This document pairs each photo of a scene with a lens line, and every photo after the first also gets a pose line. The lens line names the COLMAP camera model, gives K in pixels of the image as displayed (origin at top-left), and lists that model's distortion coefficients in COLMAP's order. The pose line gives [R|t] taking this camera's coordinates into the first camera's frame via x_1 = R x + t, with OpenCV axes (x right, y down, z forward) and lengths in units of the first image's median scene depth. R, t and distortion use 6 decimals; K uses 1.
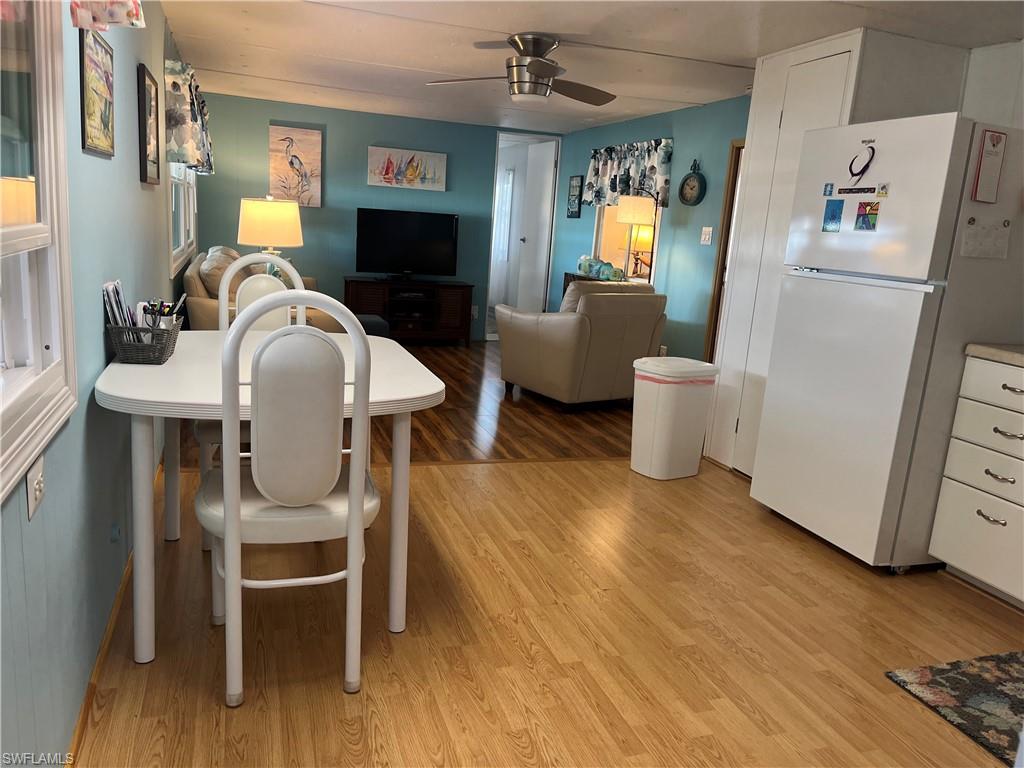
lens RADIAL K [[784.1, 0, 509.0], [0, 784.1, 383.8], [0, 0, 1]] dist [0.063652, -0.083941]
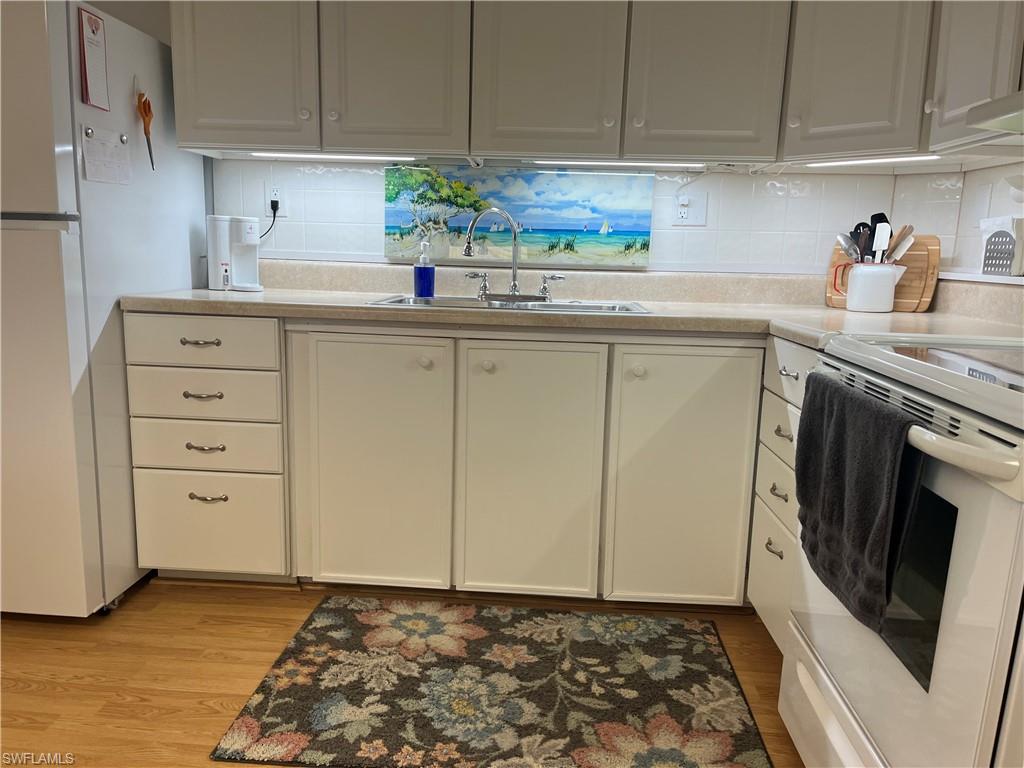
lens RADIAL K [[784.1, 0, 511.7], [0, 784.1, 387.0], [0, 0, 1]] dist [0.063652, -0.083941]
pose [[0.386094, -0.231599, 0.892913, 0.012689], [0.185288, 0.967713, 0.170882, -0.031348], [-0.903659, 0.099470, 0.416540, 0.397593]]
